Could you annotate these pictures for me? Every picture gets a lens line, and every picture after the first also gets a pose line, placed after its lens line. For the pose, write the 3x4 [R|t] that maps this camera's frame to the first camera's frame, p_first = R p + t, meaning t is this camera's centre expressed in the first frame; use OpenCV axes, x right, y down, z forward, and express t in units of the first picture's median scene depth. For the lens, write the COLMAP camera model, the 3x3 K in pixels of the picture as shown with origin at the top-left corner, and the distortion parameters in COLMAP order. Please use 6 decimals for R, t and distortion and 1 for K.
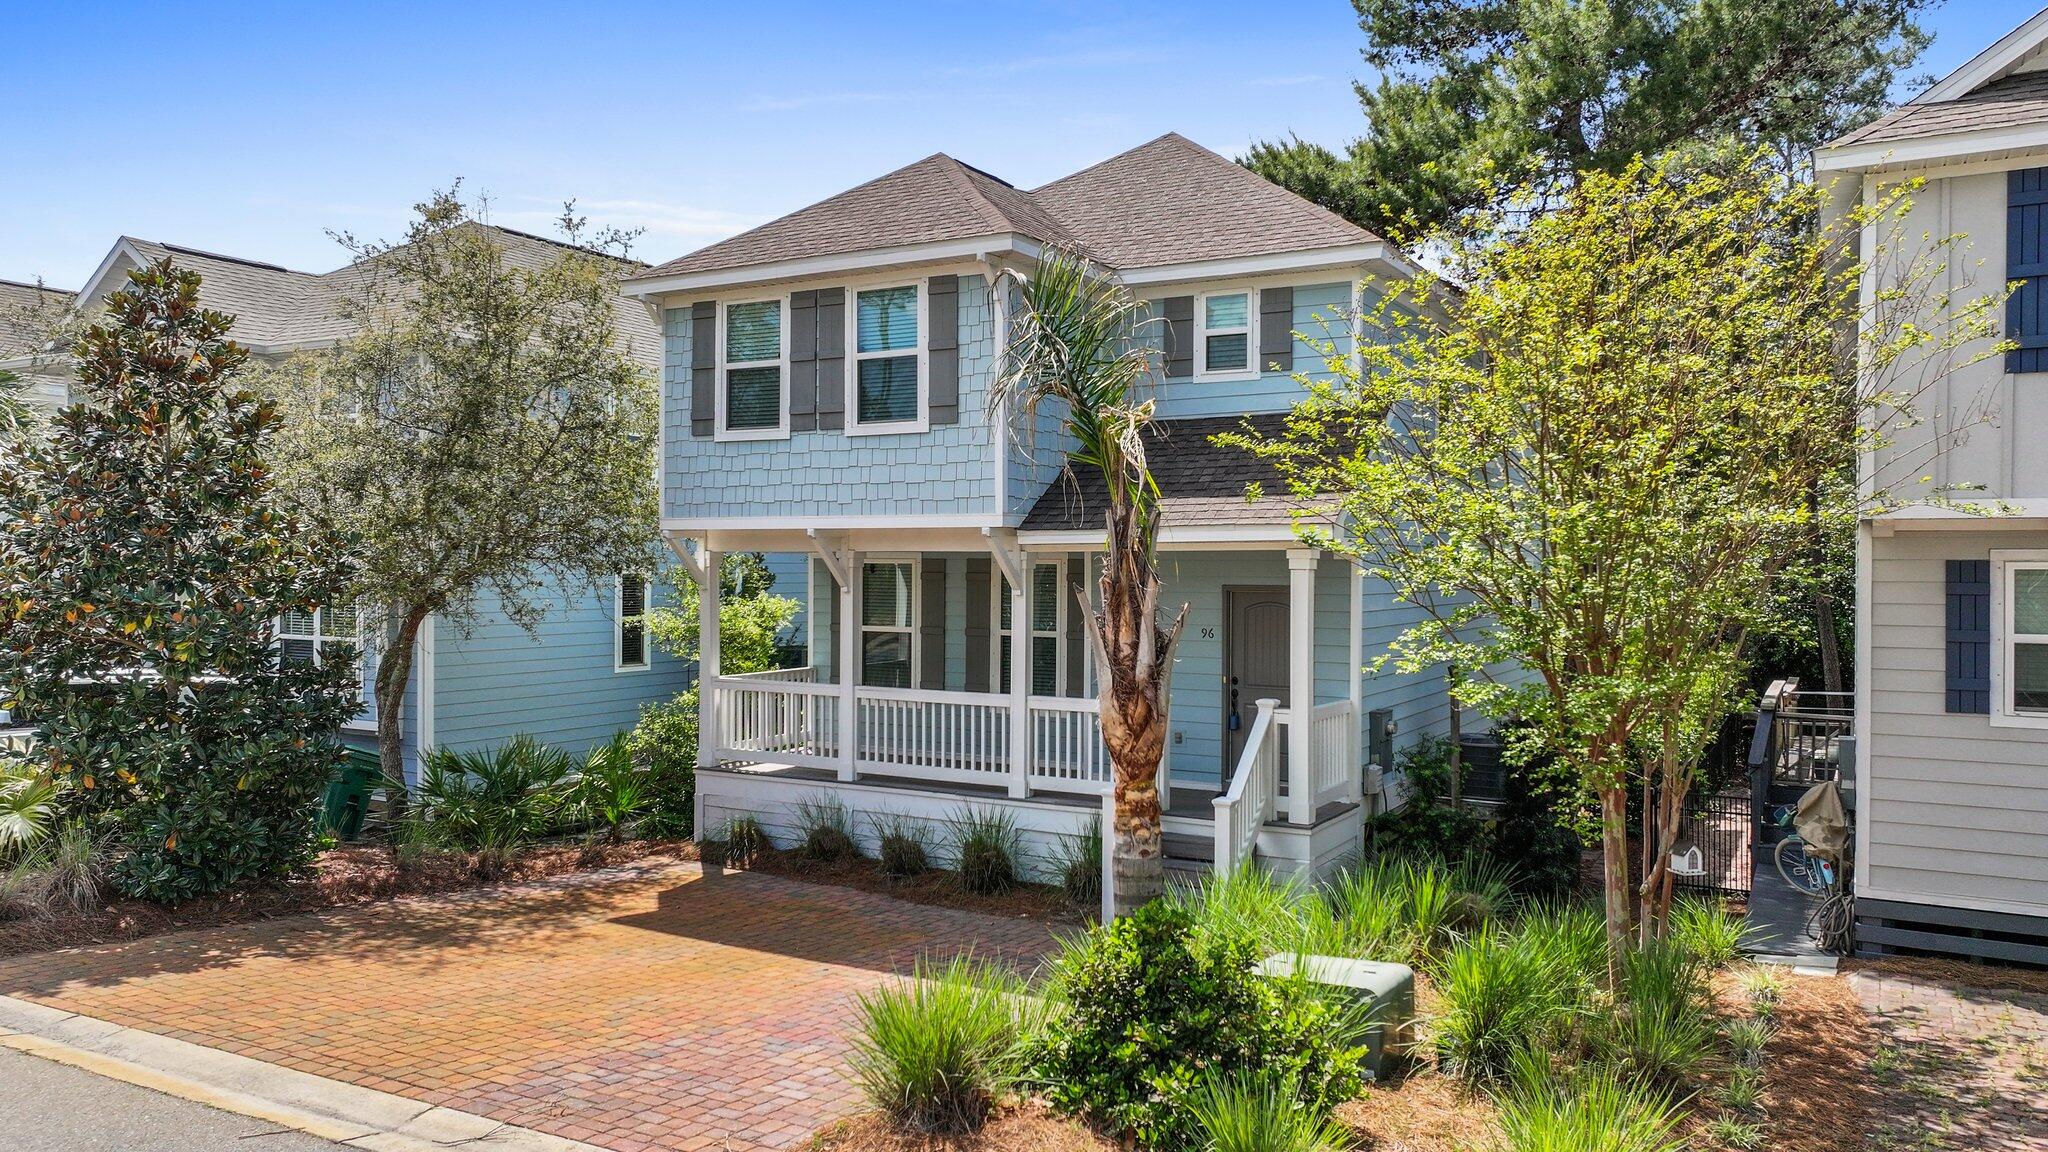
lens RADIAL K [[1437.3, 0, 1024.0], [0, 1437.3, 576.0], [0, 0, 1]] dist [-0.001478, 0.000608]
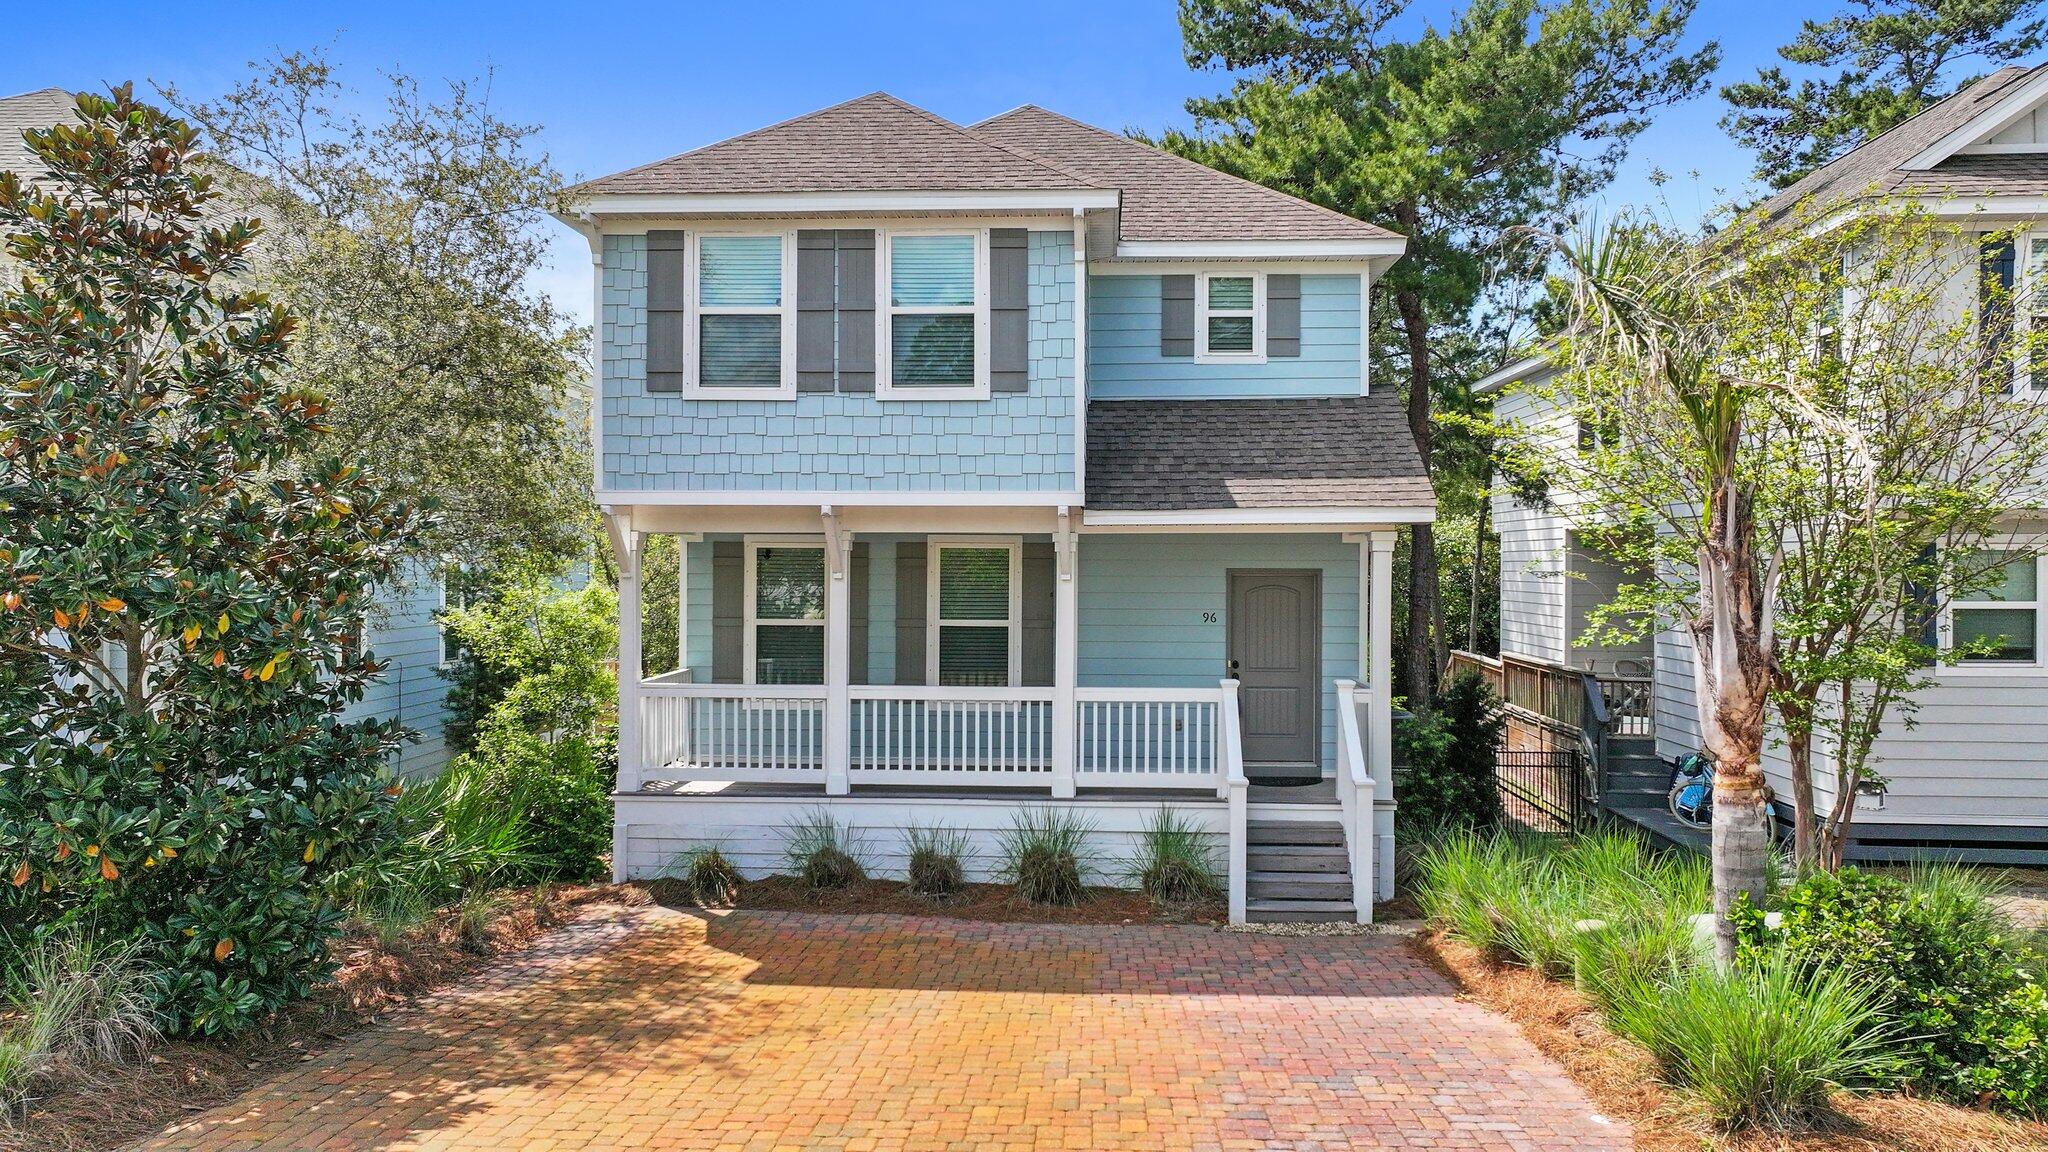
lens RADIAL K [[1436.5, 0, 1024.0], [0, 1436.5, 576.0], [0, 0, 1]] dist [0.002741, 0.003411]
pose [[0.893781, -0.006008, 0.448463, -0.438312], [0.004510, 0.999980, 0.004409, 0.006480], [-0.448480, -0.001918, 0.893791, 0.176878]]
